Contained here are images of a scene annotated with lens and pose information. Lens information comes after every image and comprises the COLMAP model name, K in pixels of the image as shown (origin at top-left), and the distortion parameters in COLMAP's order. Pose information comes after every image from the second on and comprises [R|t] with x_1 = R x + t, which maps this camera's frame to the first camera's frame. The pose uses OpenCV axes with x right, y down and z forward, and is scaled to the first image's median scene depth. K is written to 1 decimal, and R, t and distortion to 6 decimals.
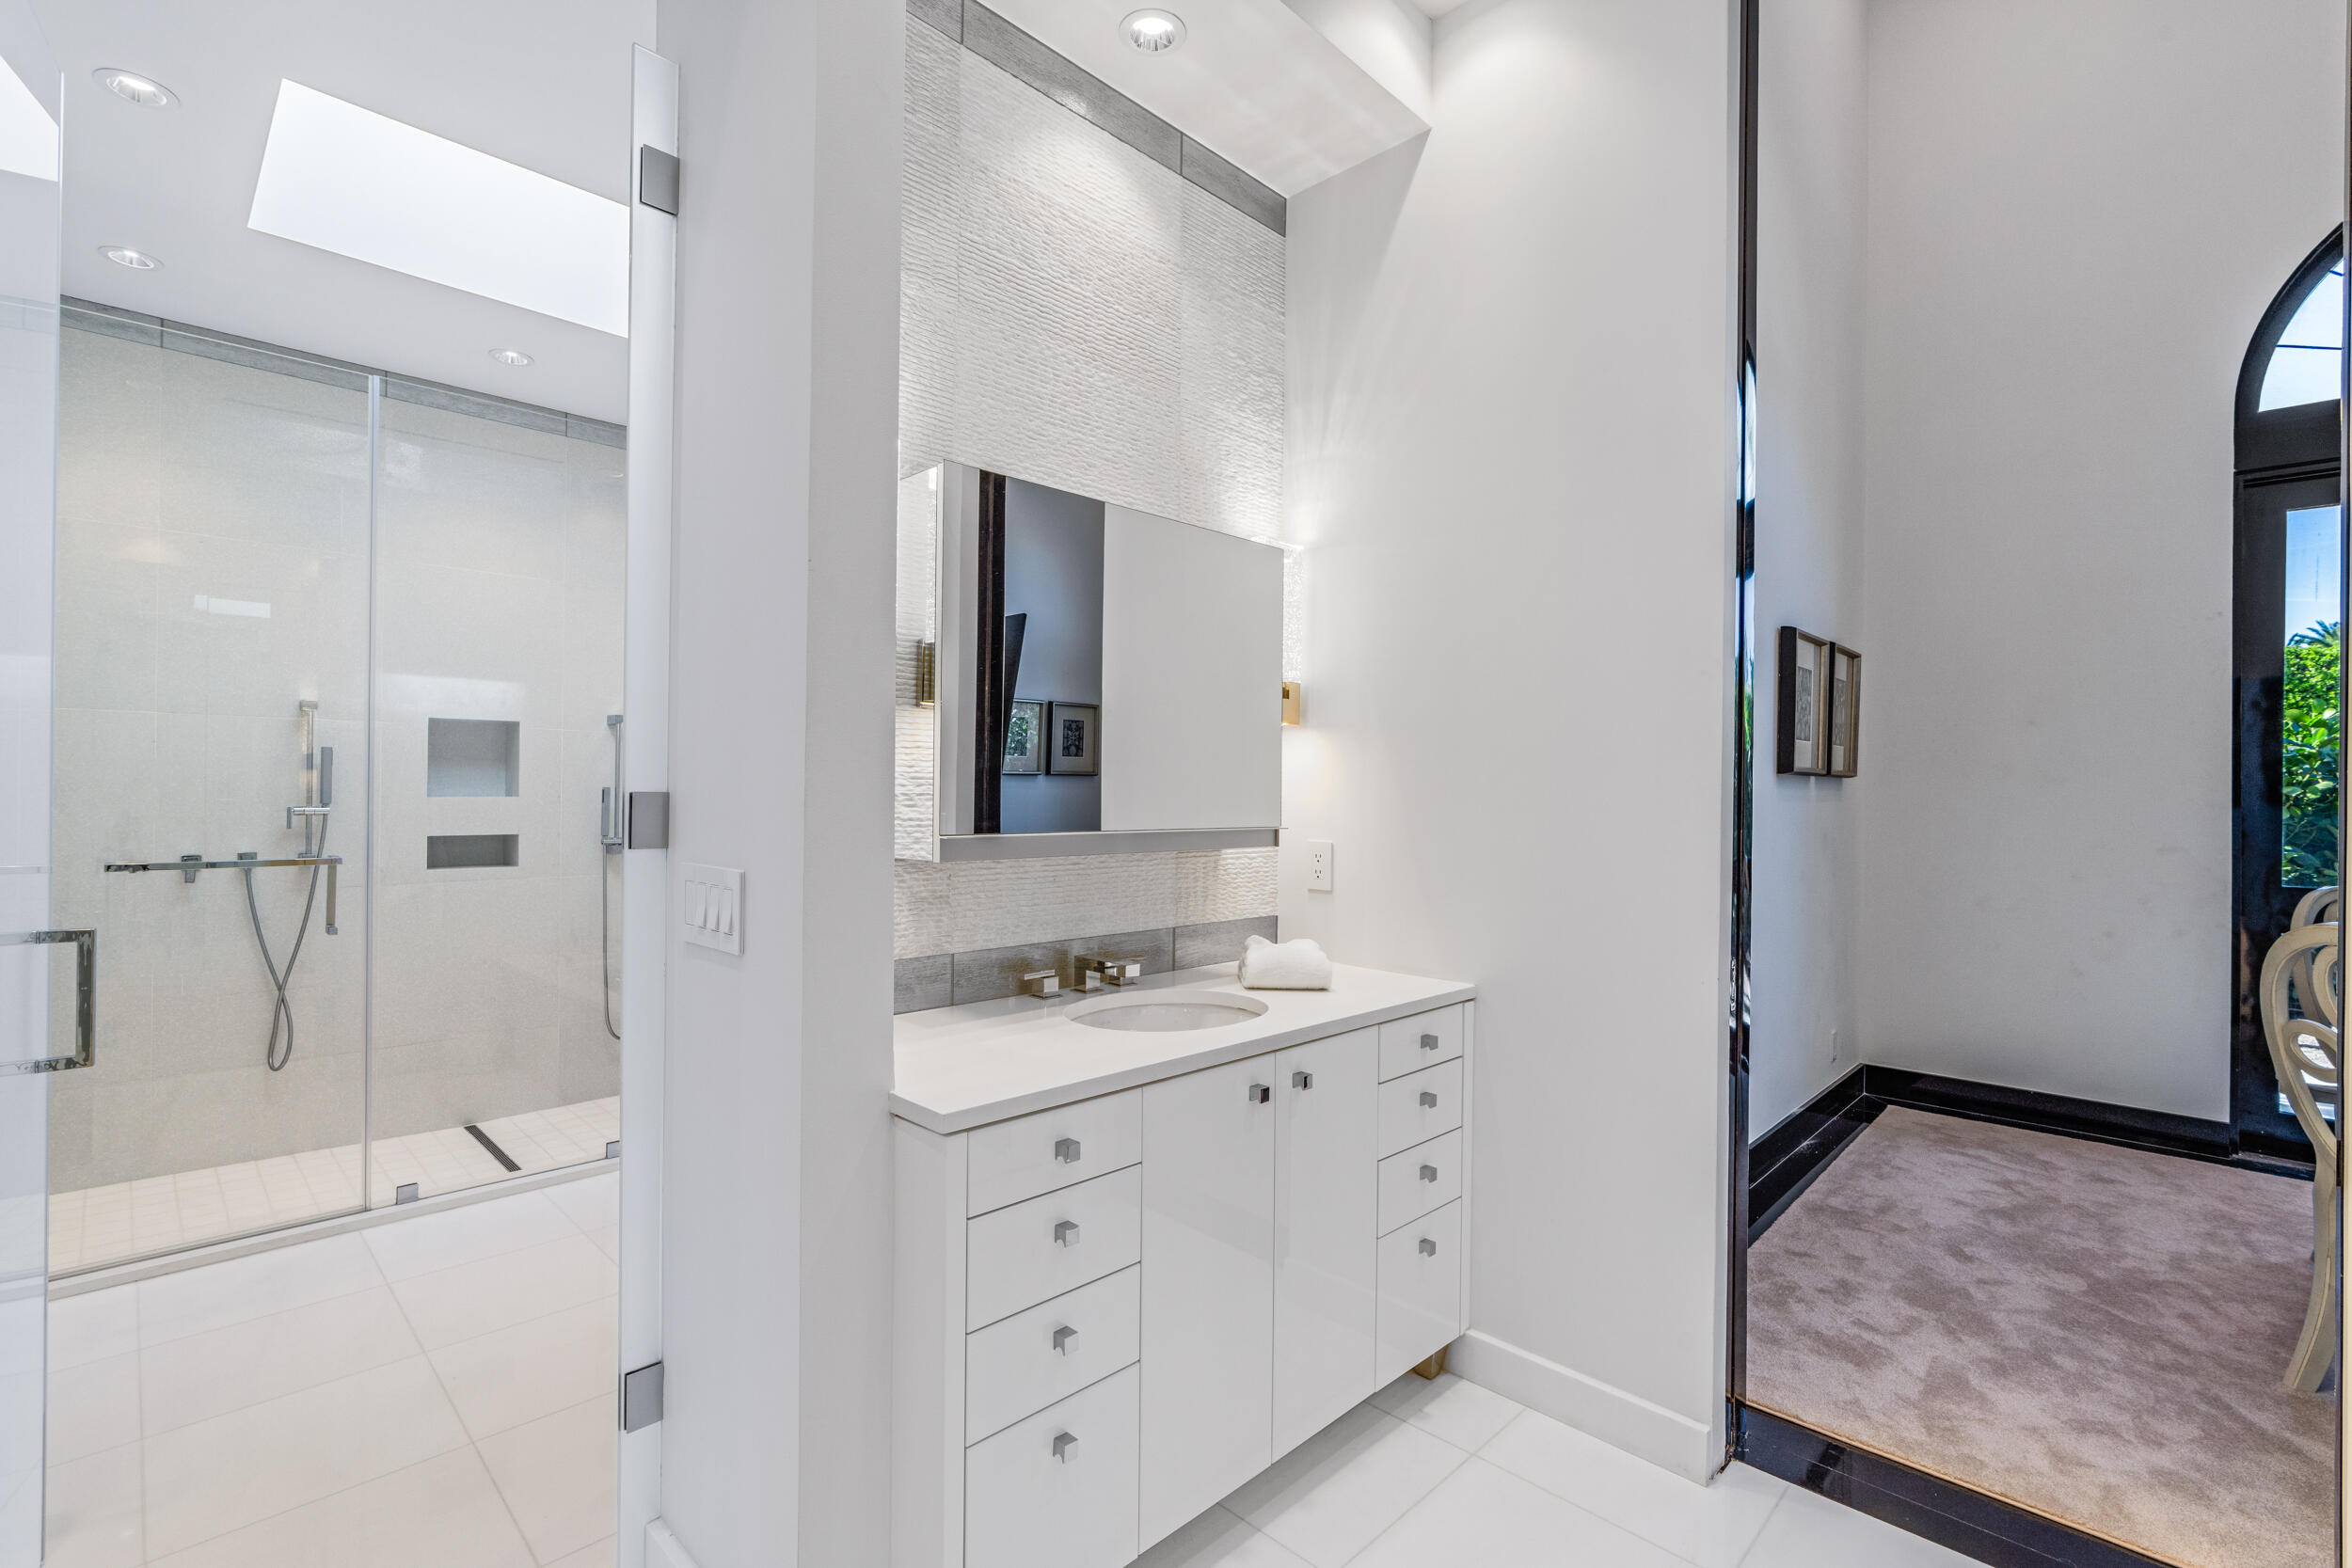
lens RADIAL K [[1062.0, 0, 1182.7], [0, 1062.0, 787.2], [0, 0, 1]] dist [-0.003154, 0.001354]
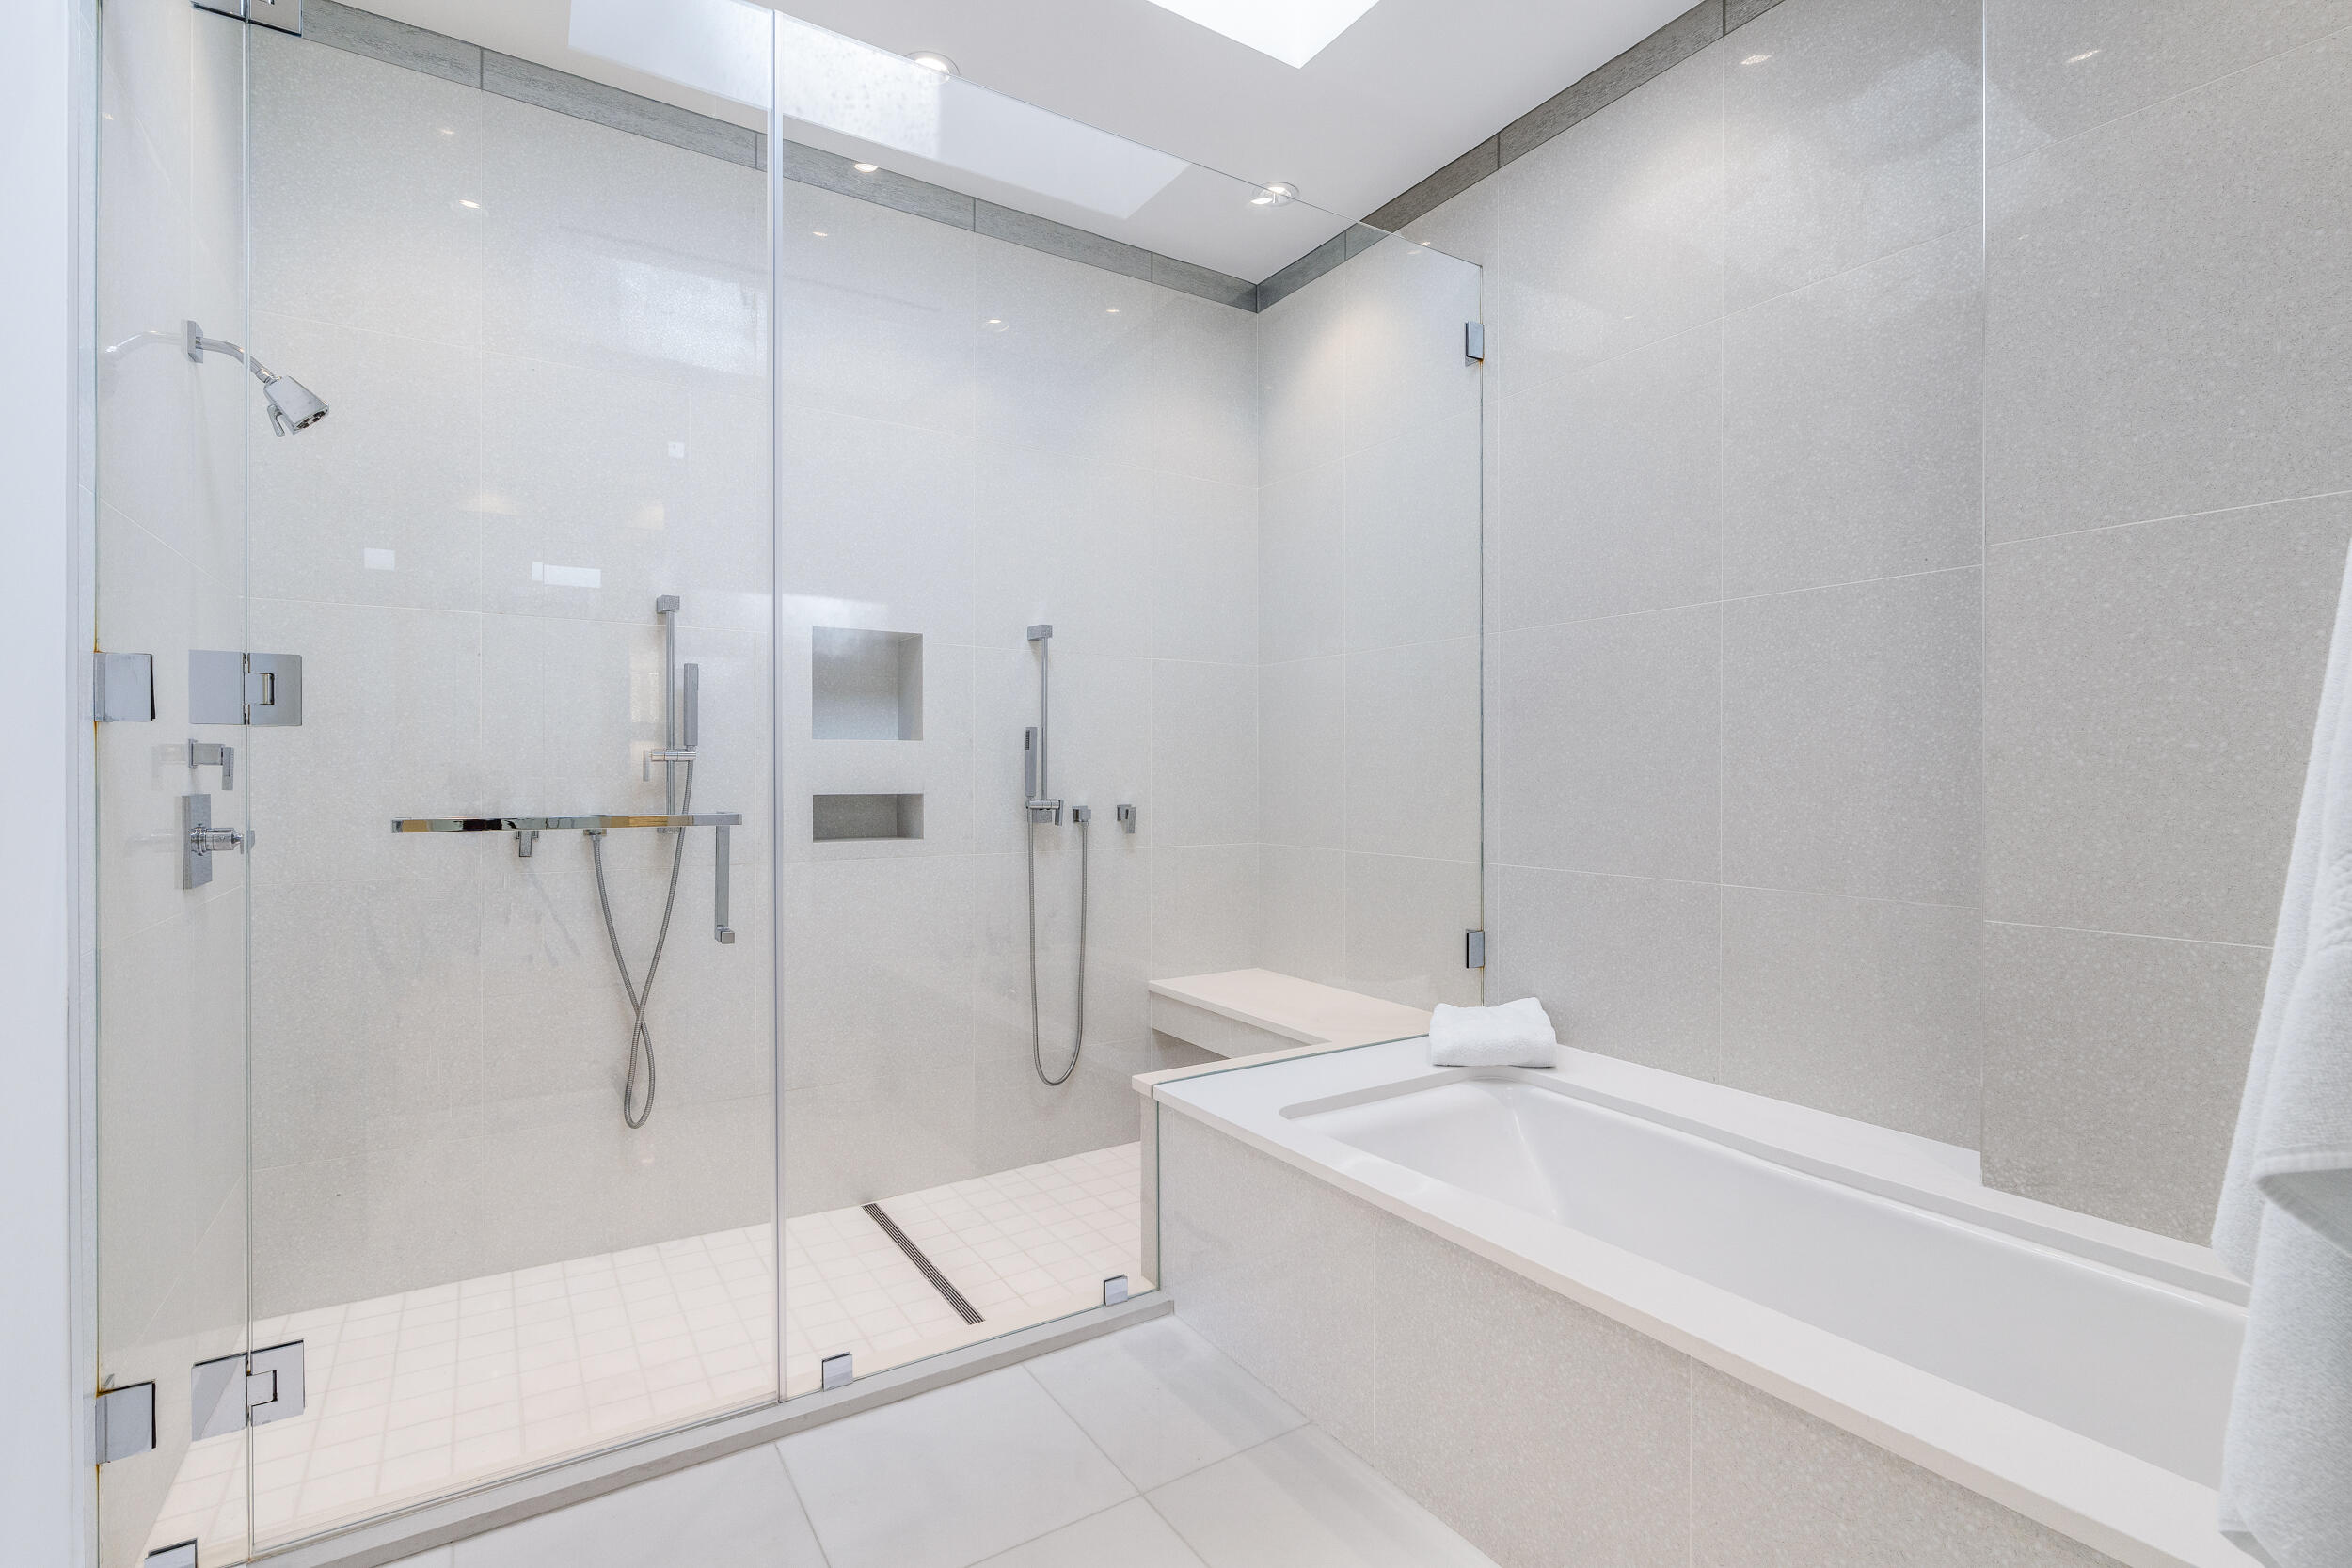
lens RADIAL K [[1062.0, 0, 1177.5], [0, 1062.0, 784.5], [0, 0, 1]] dist [-0.003154, 0.001354]
pose [[0.978521, -0.007618, -0.206008, -0.348592], [0.009189, 0.999936, 0.006671, 0.039109], [0.205944, -0.008421, 0.978528, 0.379793]]
